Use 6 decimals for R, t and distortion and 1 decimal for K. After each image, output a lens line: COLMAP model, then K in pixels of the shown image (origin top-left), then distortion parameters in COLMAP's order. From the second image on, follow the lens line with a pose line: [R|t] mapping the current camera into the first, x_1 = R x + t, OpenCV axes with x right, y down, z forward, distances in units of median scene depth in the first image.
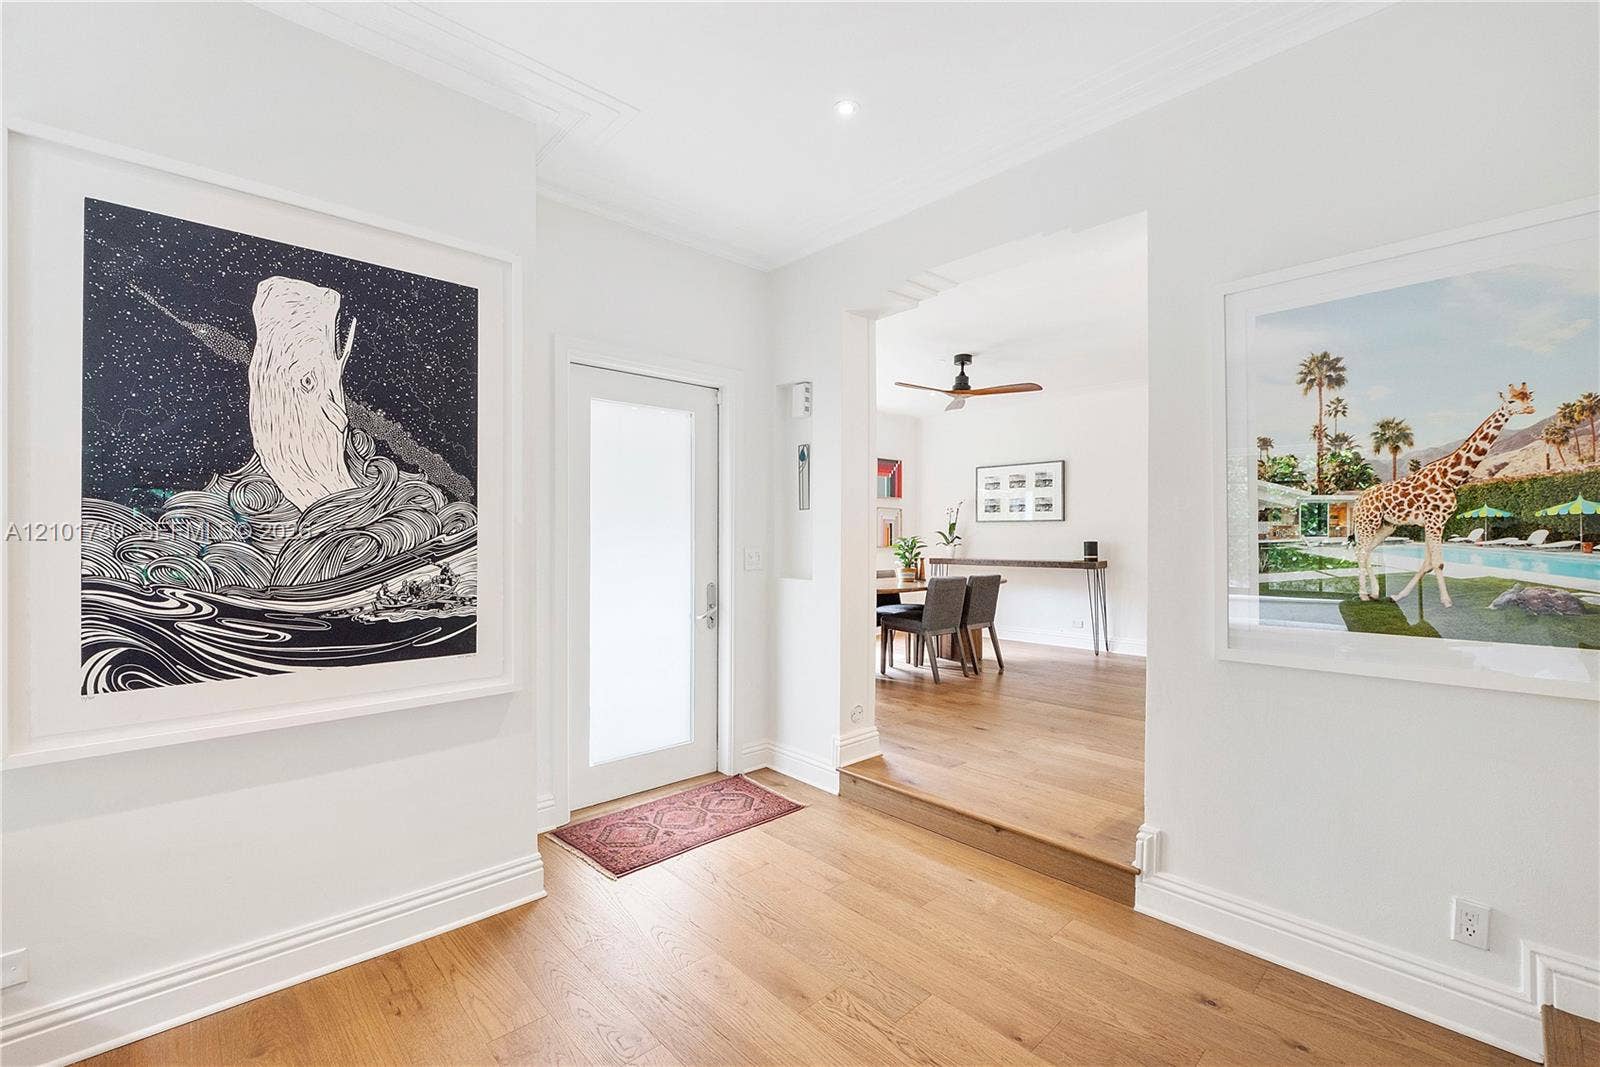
lens RADIAL K [[688.3, 0, 810.4], [0, 688.3, 533.2], [0, 0, 1]] dist [-0.005065, 0.000278]
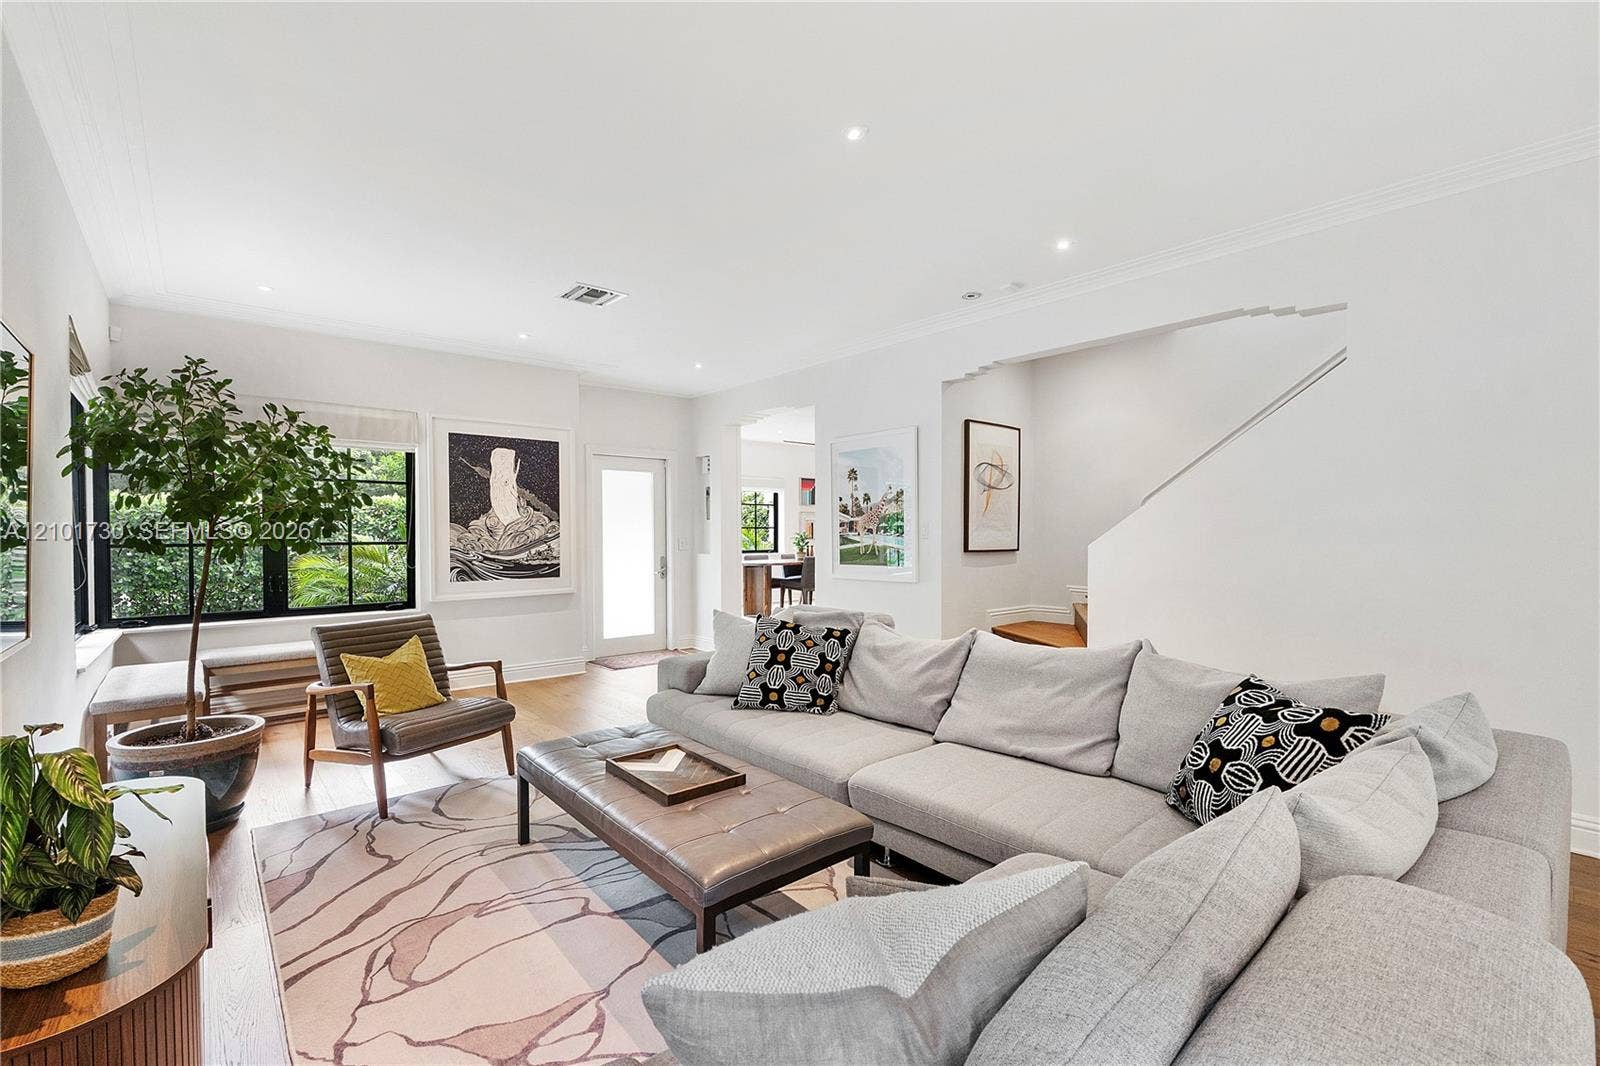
lens RADIAL K [[688.3, 0, 793.0], [0, 688.3, 539.4], [0, 0, 1]] dist [-0.005065, 0.000278]
pose [[0.998513, -0.004265, -0.054344, 0.622397], [0.005242, 0.999827, 0.017853, -0.018393], [0.054259, -0.018111, 0.998363, -1.781071]]
